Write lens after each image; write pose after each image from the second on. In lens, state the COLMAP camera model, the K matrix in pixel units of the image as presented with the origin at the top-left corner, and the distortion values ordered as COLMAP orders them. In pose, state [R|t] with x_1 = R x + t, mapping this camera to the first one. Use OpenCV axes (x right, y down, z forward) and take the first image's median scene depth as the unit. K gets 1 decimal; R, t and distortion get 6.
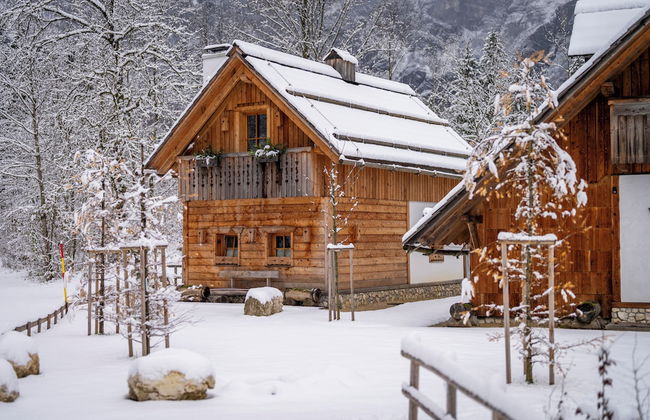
lens RADIAL K [[978.3, 0, 325.0], [0, 978.3, 210.0], [0, 0, 1]] dist [0.032450, 0.035589]
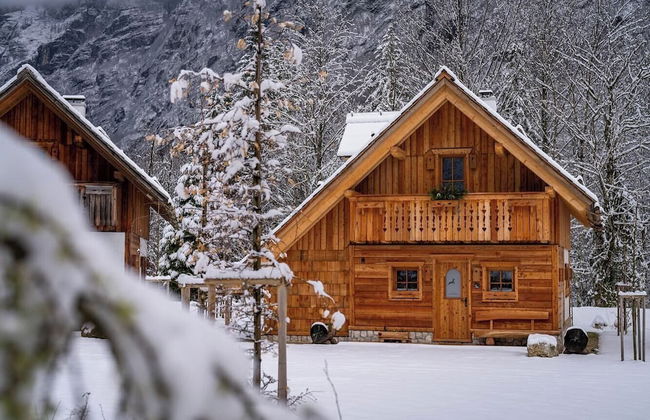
lens RADIAL K [[943.1, 0, 325.0], [0, 943.1, 210.0], [0, 0, 1]] dist [-0.012369, 0.009609]
pose [[0.860913, 0.045454, 0.506717, 0.078219], [-0.027834, 0.998717, -0.042297, -0.022723], [-0.507989, 0.022310, 0.861074, -0.521212]]
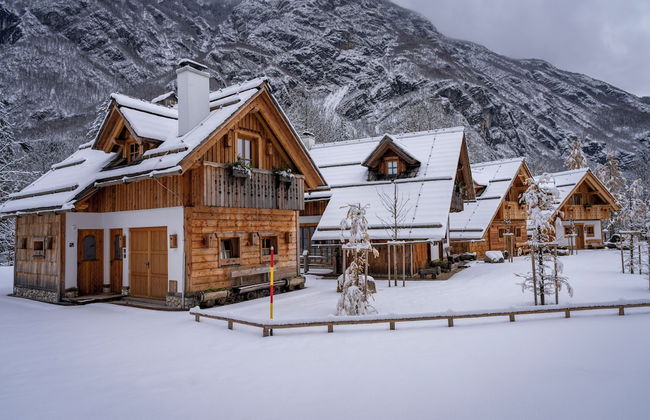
lens RADIAL K [[430.8, 0, 325.0], [0, 430.8, 210.0], [0, 0, 1]] dist [-0.002262, -0.000333]
pose [[0.048846, 0.060163, 0.996993, -0.865375], [-0.004471, 0.998187, -0.060016, 0.031370], [-0.998796, -0.001526, 0.049027, 1.277318]]
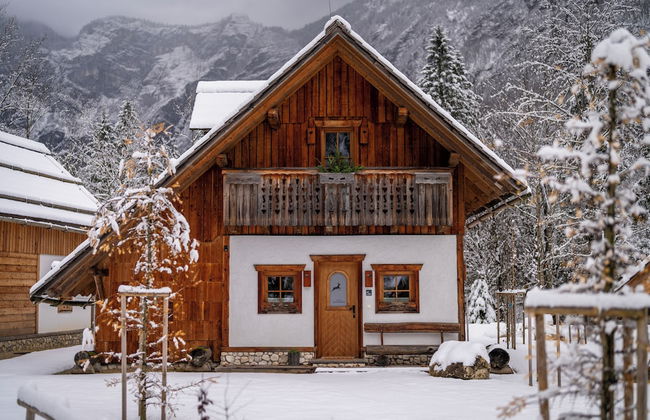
lens RADIAL K [[892.9, 0, 325.0], [0, 892.9, 210.0], [0, 0, 1]] dist [-0.004430, 0.074063]
pose [[0.924601, 0.037906, 0.379045, 0.006090], [-0.015160, 0.997910, -0.062816, -0.001319], [-0.380634, 0.052334, 0.923244, -0.006667]]
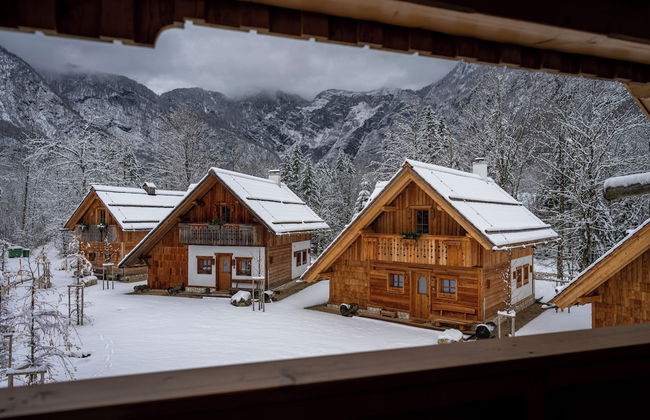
lens RADIAL K [[428.2, 0, 325.0], [0, 428.2, 210.0], [0, 0, 1]] dist [-0.002979, -0.000857]
pose [[0.990326, 0.013919, 0.138063, 0.568338], [-0.015544, 0.999822, 0.010702, -0.177527], [-0.137889, -0.012744, 0.990366, -0.440869]]
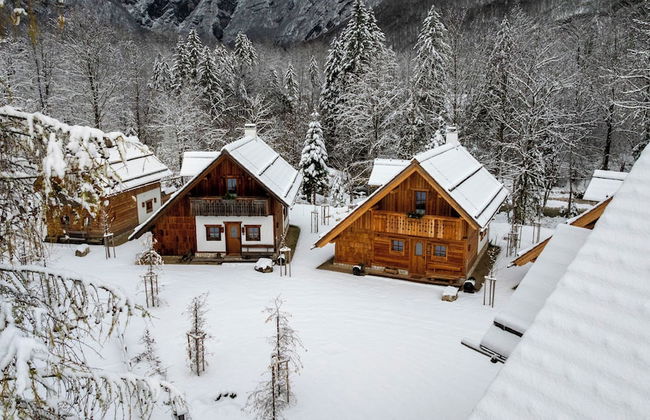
lens RADIAL K [[524.3, 0, 325.0], [0, 524.3, 210.0], [0, 0, 1]] dist [-0.007798, -0.002761]
pose [[0.930100, -0.073181, 0.359942, 0.071276], [-0.016256, 0.970789, 0.239382, -0.509949], [-0.366947, -0.228500, 0.901742, -0.805238]]
